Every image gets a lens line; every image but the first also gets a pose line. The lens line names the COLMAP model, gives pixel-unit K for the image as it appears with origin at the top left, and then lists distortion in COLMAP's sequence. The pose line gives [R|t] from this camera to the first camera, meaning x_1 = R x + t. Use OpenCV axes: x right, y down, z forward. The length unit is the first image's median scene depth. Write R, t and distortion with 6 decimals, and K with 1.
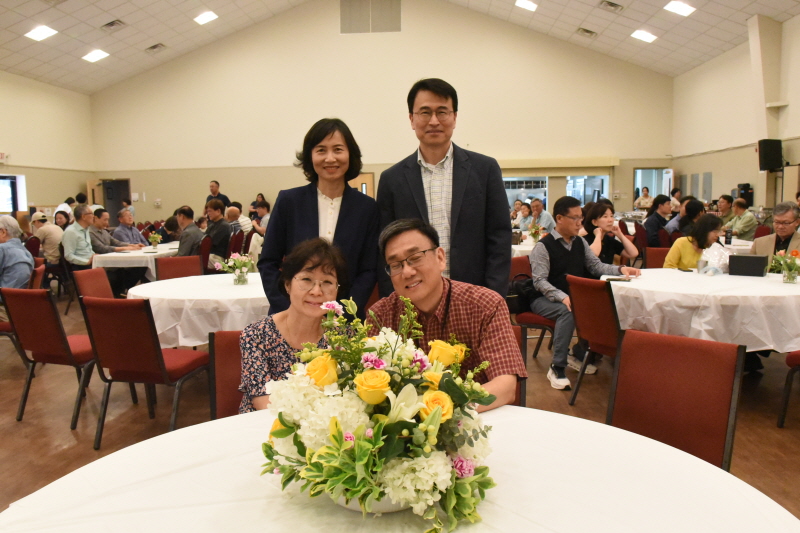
lens RADIAL K [[685.7, 0, 399.4], [0, 685.7, 271.1], [0, 0, 1]] dist [-0.041350, 0.024710]
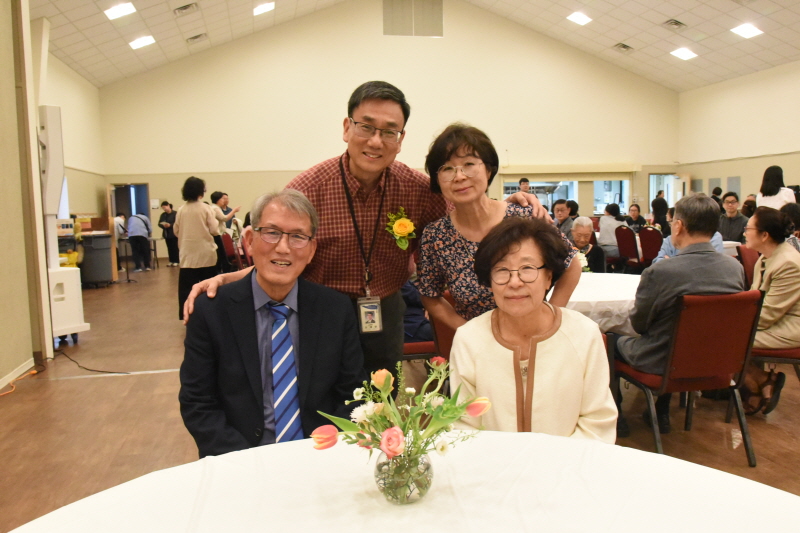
lens RADIAL K [[685.7, 0, 399.3], [0, 685.7, 269.0], [0, 0, 1]] dist [-0.041350, 0.024710]
pose [[0.964188, -0.032803, 0.263184, -0.961757], [0.035846, 0.999334, -0.006769, -0.015643], [-0.262787, 0.015960, 0.964722, 0.158421]]
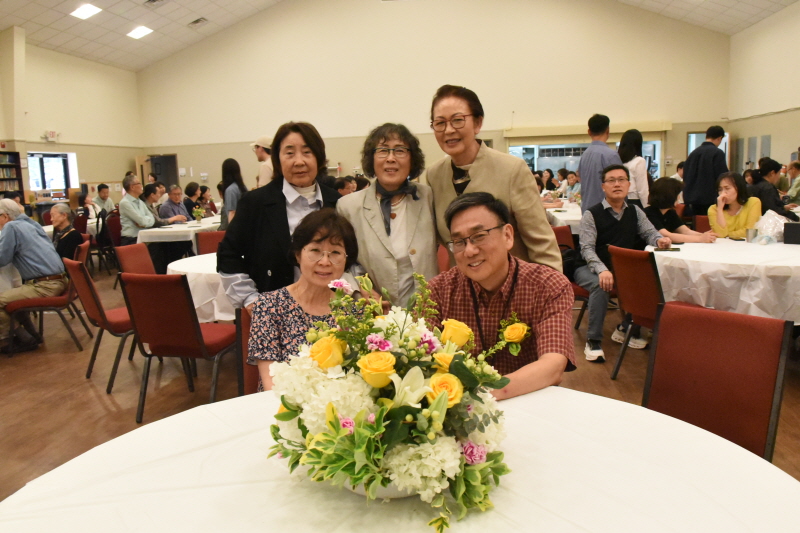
lens RADIAL K [[685.7, 0, 397.0], [0, 685.7, 272.3], [0, 0, 1]] dist [-0.041350, 0.024710]
pose [[0.997188, -0.007931, -0.074522, 0.016410], [0.011229, 0.998971, 0.043931, -0.002262], [0.074097, -0.044644, 0.996251, 0.014855]]
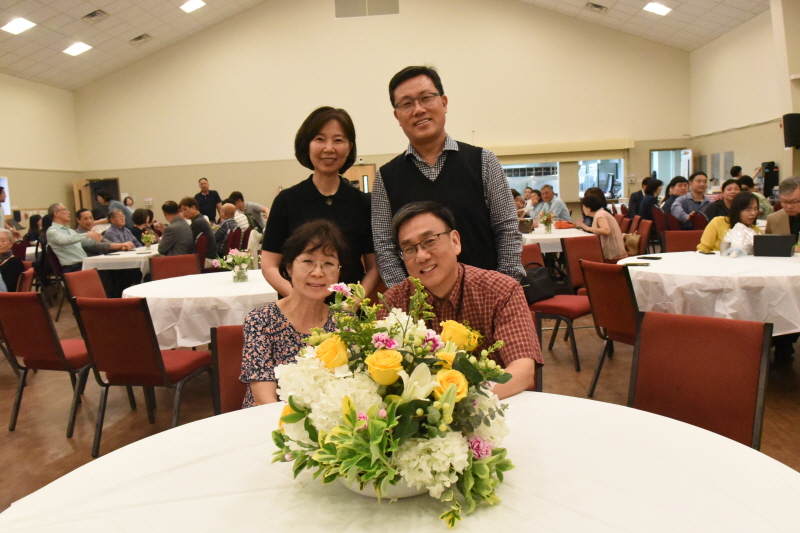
lens RADIAL K [[721.8, 0, 399.0], [0, 721.8, 273.3], [0, 0, 1]] dist [-0.018006, 0.027479]
pose [[0.999503, -0.030415, -0.008301, -0.001618], [0.030468, 0.999515, 0.006371, 0.008074], [0.008104, -0.006621, 0.999945, -0.006225]]
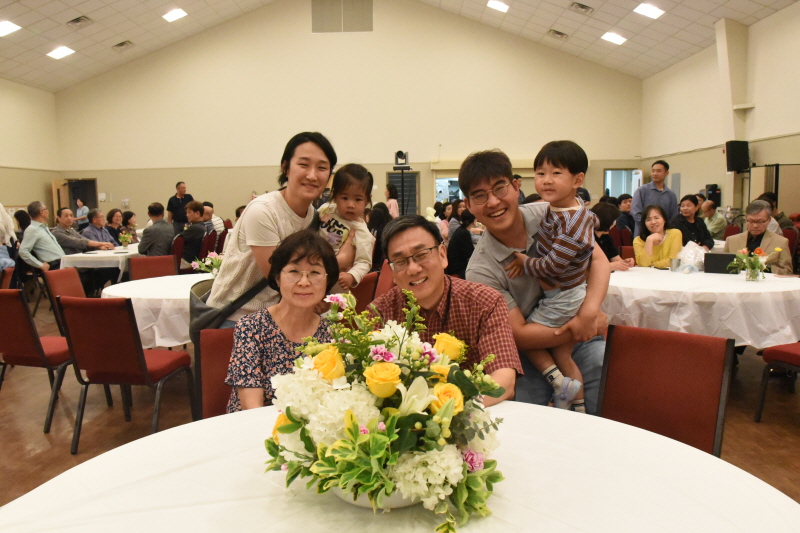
lens RADIAL K [[685.7, 0, 398.3], [0, 685.7, 275.2], [0, 0, 1]] dist [-0.041350, 0.024710]
pose [[0.999028, -0.003698, 0.043928, -0.015946], [0.003540, 0.999987, 0.003684, 0.004217], [-0.043942, -0.003524, 0.999028, 0.005377]]
